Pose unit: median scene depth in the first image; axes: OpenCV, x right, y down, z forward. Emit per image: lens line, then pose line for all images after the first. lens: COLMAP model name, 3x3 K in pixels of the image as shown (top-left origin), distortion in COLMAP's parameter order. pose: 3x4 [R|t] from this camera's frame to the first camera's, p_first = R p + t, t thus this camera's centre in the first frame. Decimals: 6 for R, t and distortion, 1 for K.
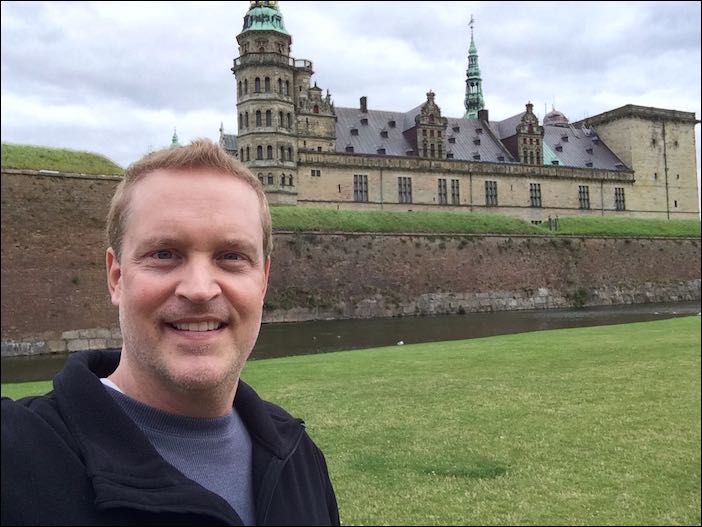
lens RADIAL K [[636.8, 0, 351.0], [0, 636.8, 263.5], [0, 0, 1]] dist [0.002074, -0.122293]
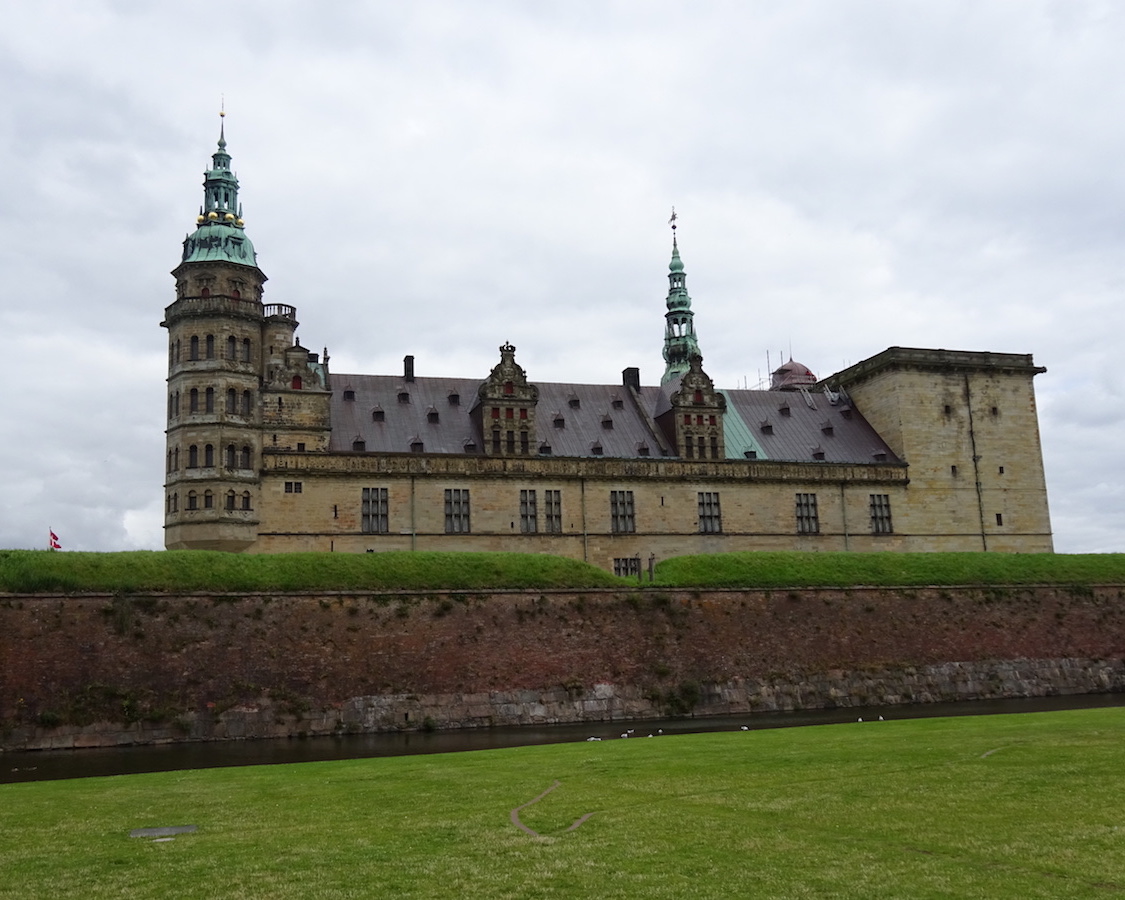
lens RADIAL K [[1128.8, 0, 562.5], [0, 1128.8, 450.0], [0, 0, 1]] dist [-0.027563, -0.001337]
pose [[0.993984, -0.029577, -0.105459, 0.305595], [0.012901, 0.987763, -0.155426, -0.008998], [0.108766, 0.153130, 0.982202, -0.014374]]
